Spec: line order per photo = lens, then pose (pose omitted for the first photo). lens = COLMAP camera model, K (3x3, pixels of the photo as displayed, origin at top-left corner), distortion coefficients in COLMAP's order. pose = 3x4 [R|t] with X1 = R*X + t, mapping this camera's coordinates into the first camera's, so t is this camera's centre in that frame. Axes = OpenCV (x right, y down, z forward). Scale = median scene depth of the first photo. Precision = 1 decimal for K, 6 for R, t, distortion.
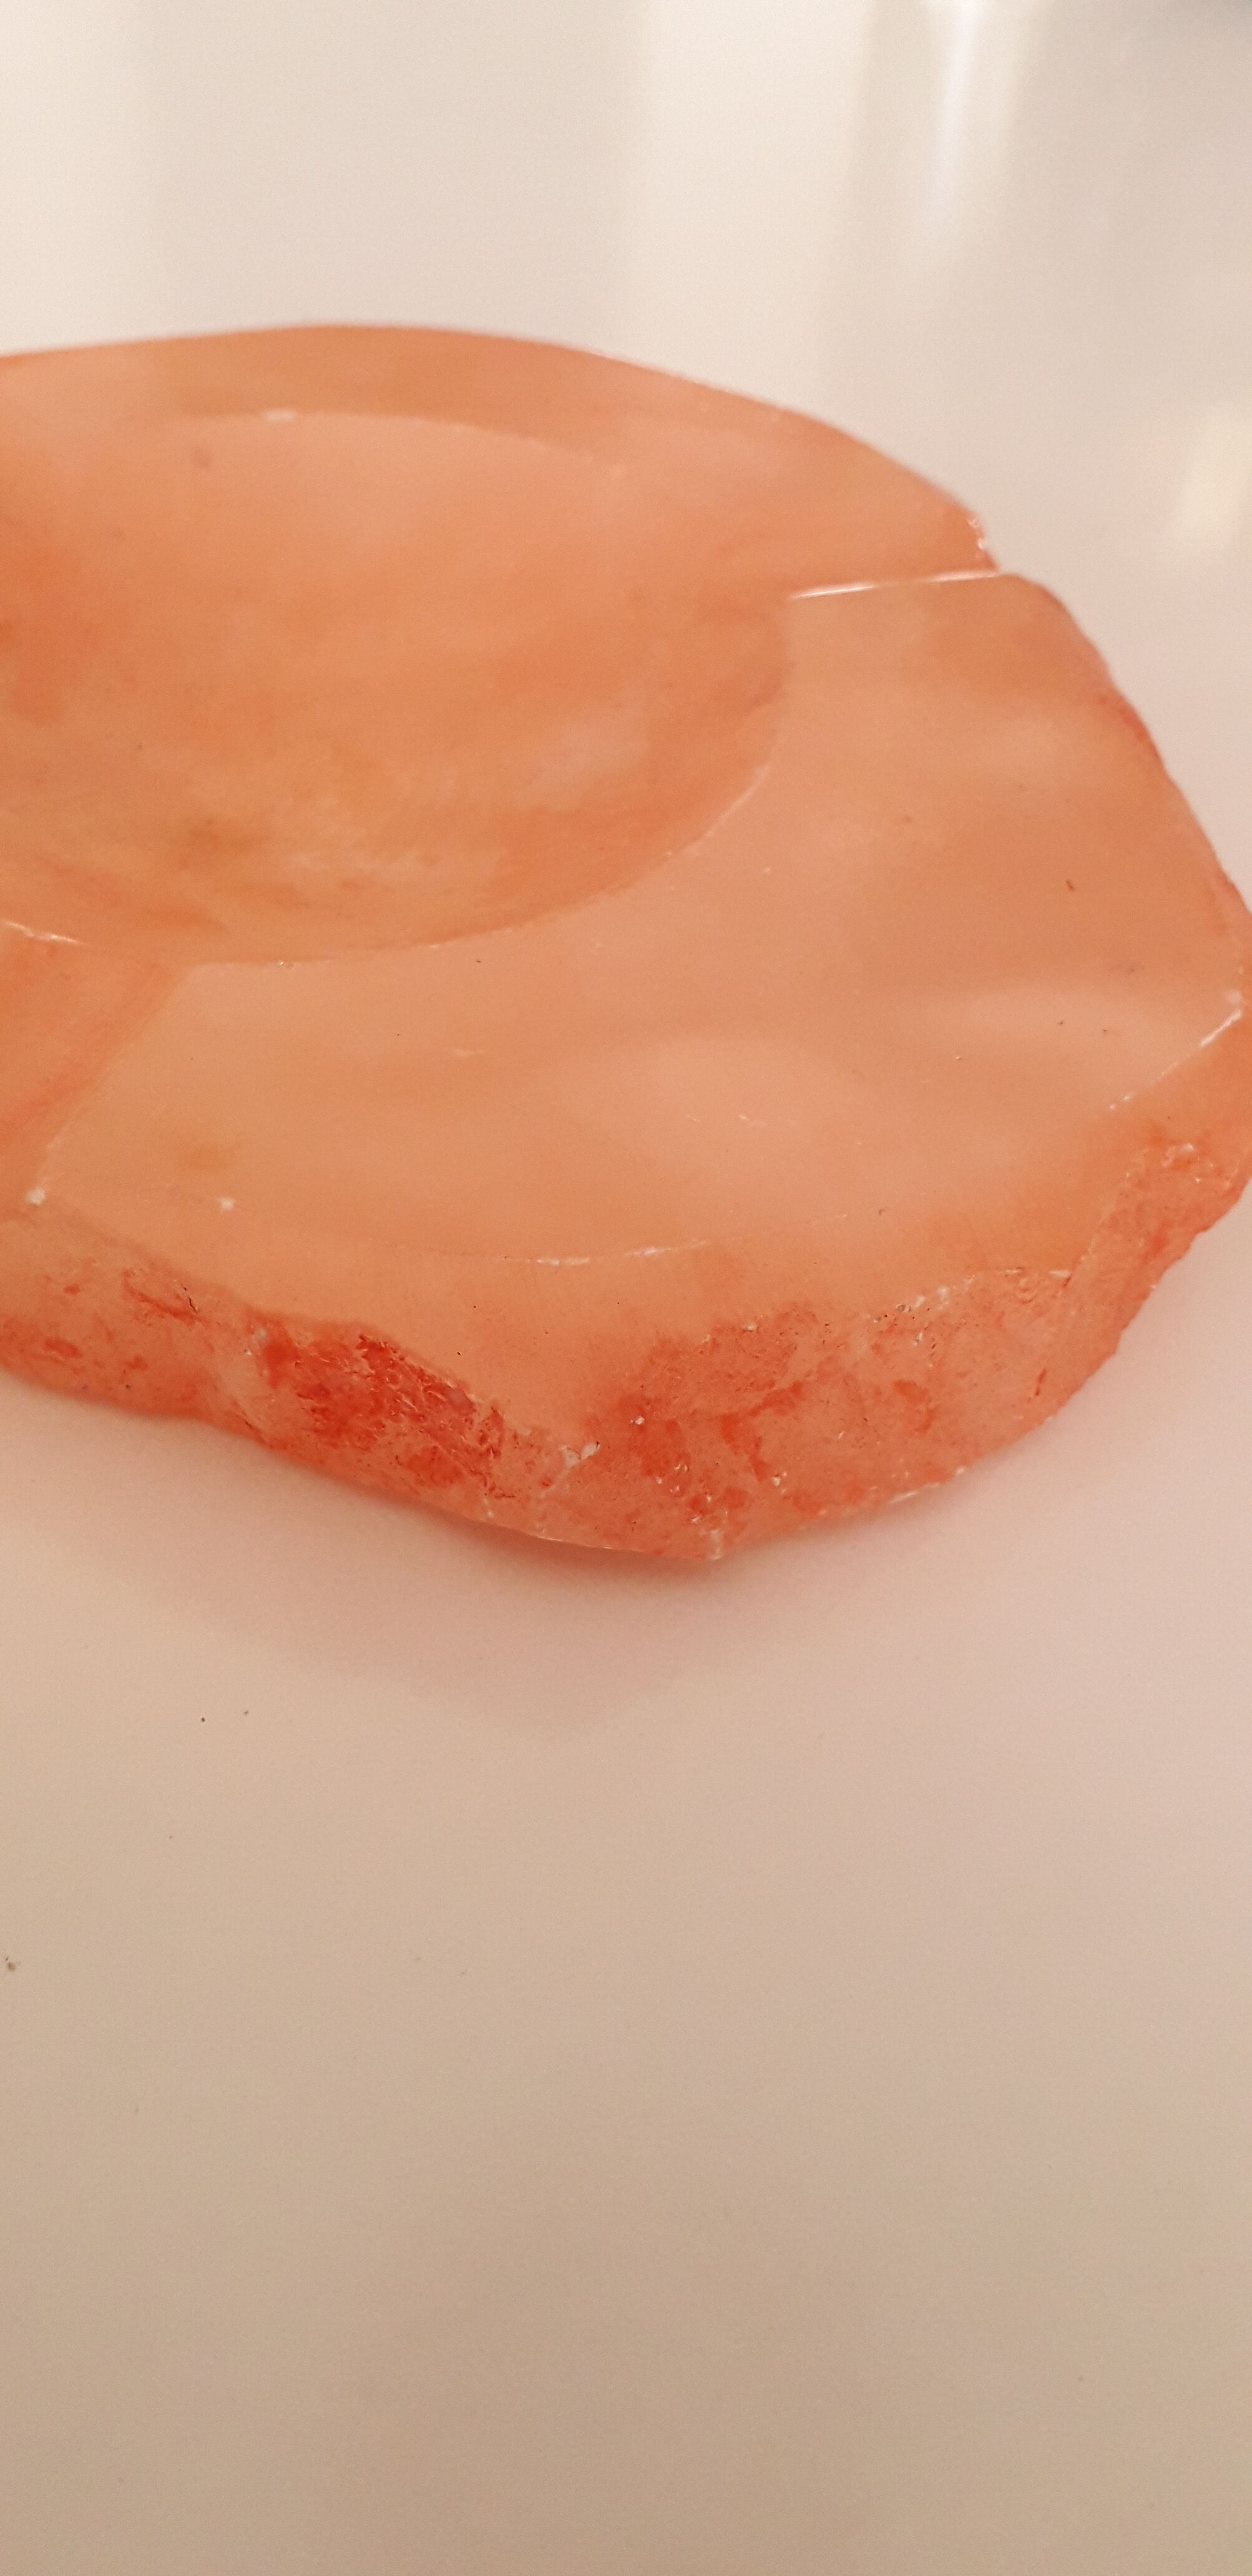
lens RADIAL K [[2179.4, 0, 626.0], [0, 2179.4, 1288.0], [0, 0, 1]] dist [0.005685, 0.000707]
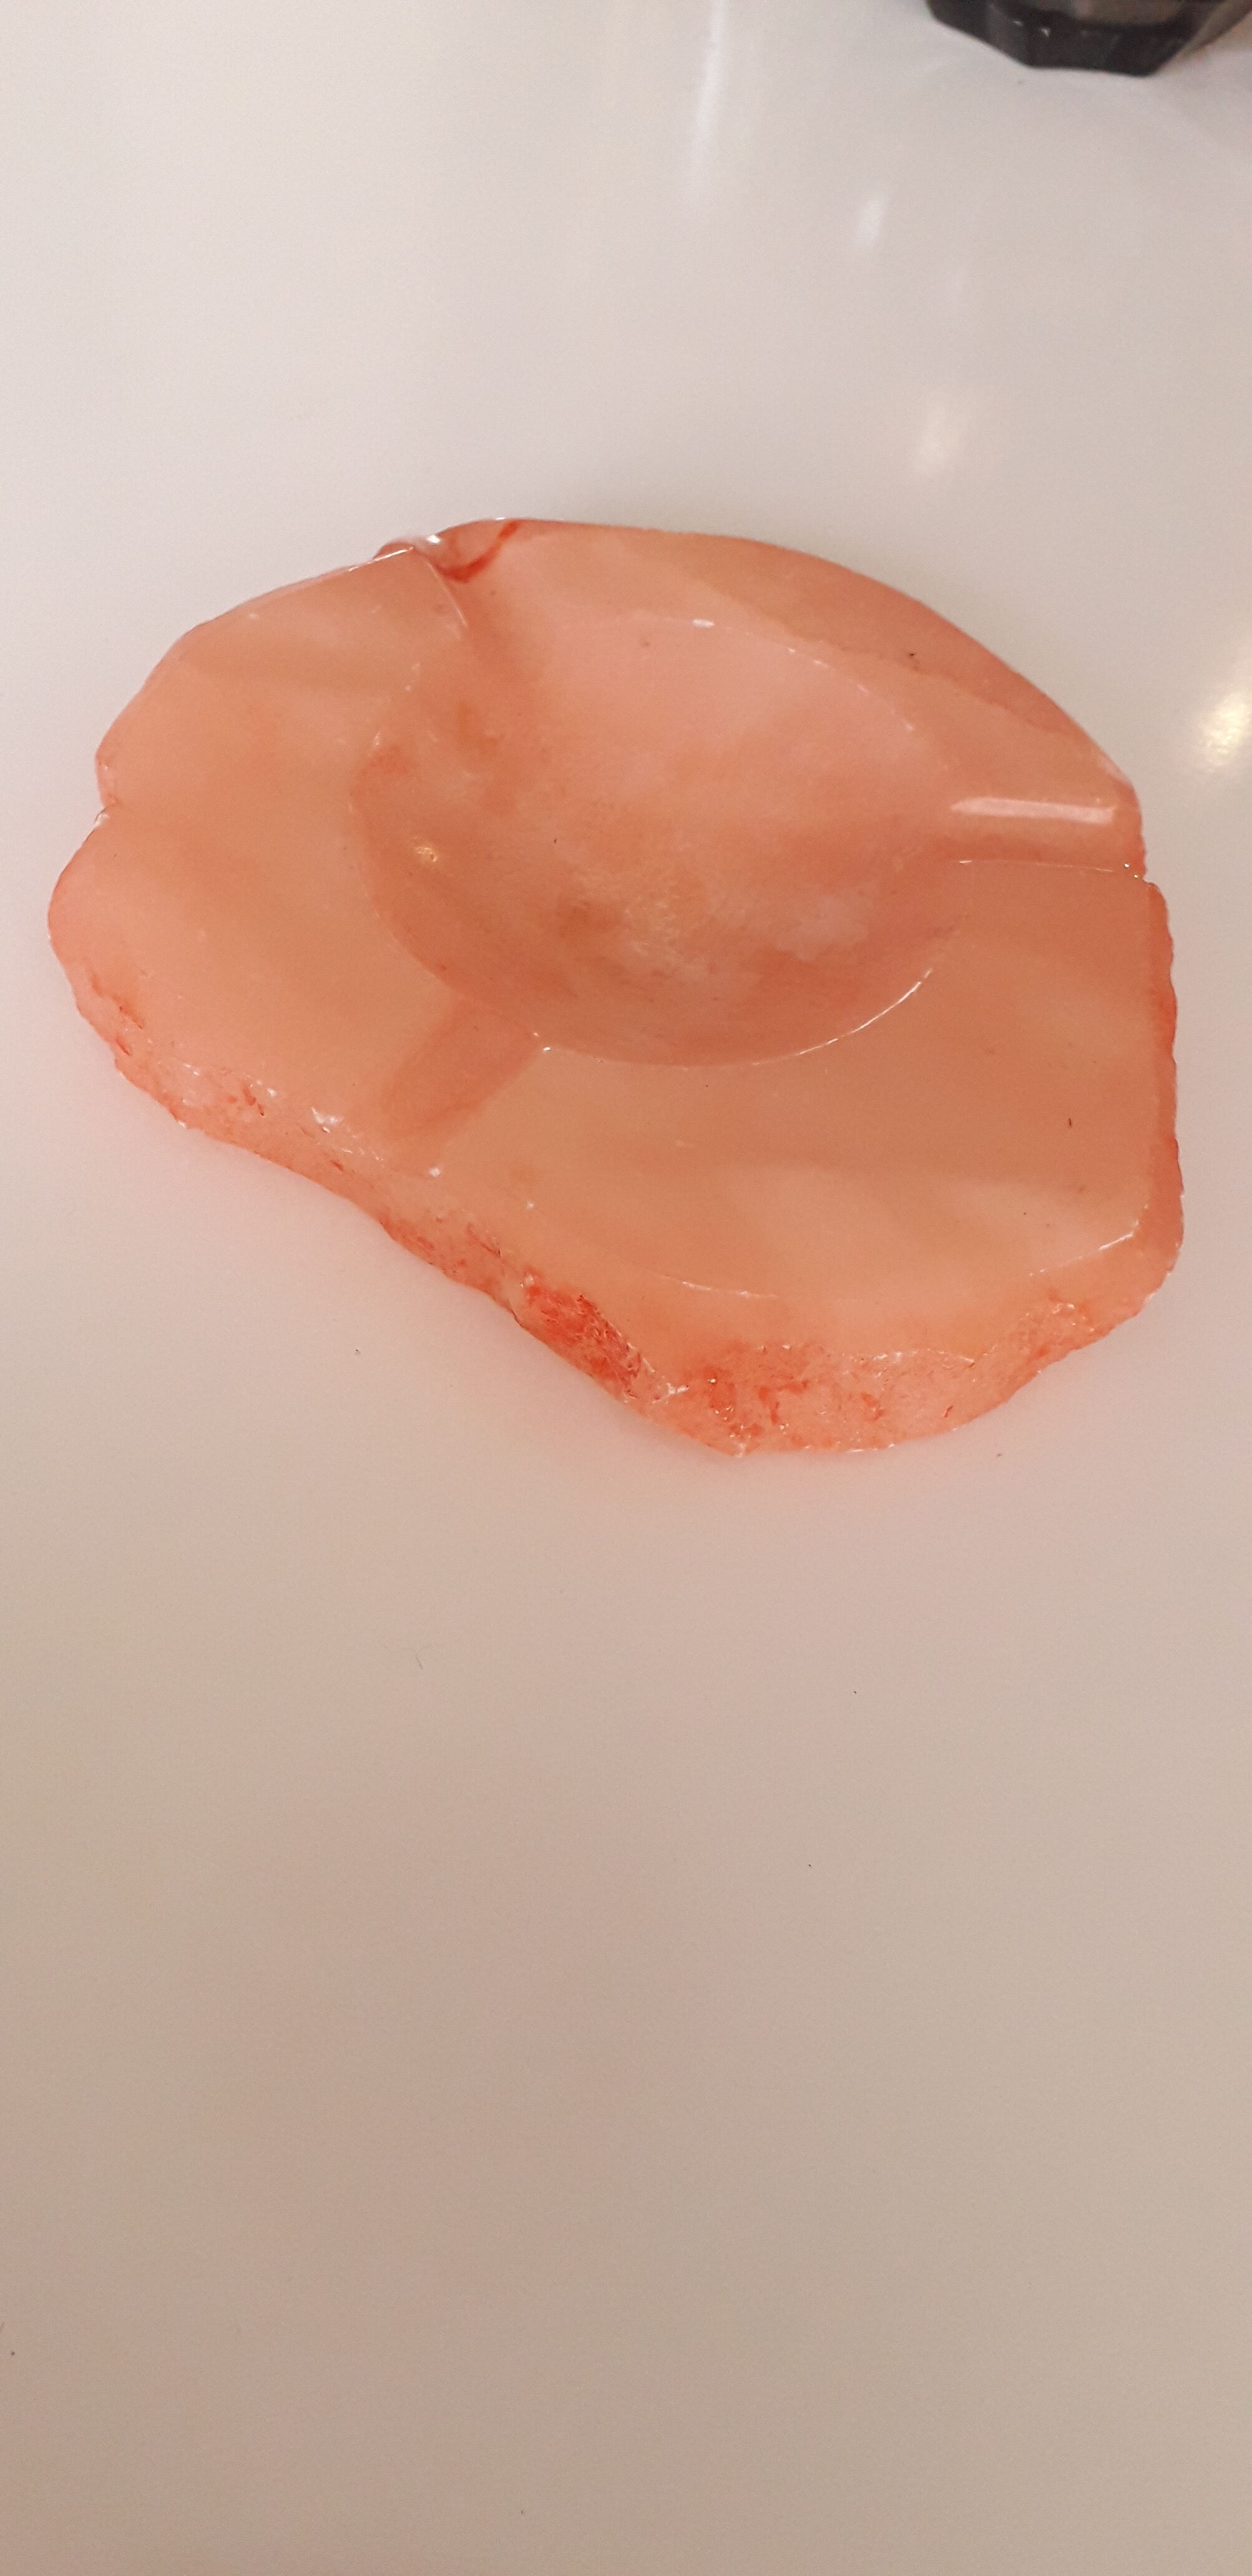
lens RADIAL K [[2095.1, 0, 626.0], [0, 2095.1, 1288.0], [0, 0, 1]] dist [-0.000411, -0.000801]
pose [[0.957097, 0.272386, -0.098850, 0.085070], [-0.256563, 0.955153, 0.147846, -0.244656], [0.134688, -0.116142, 0.984058, -0.711676]]
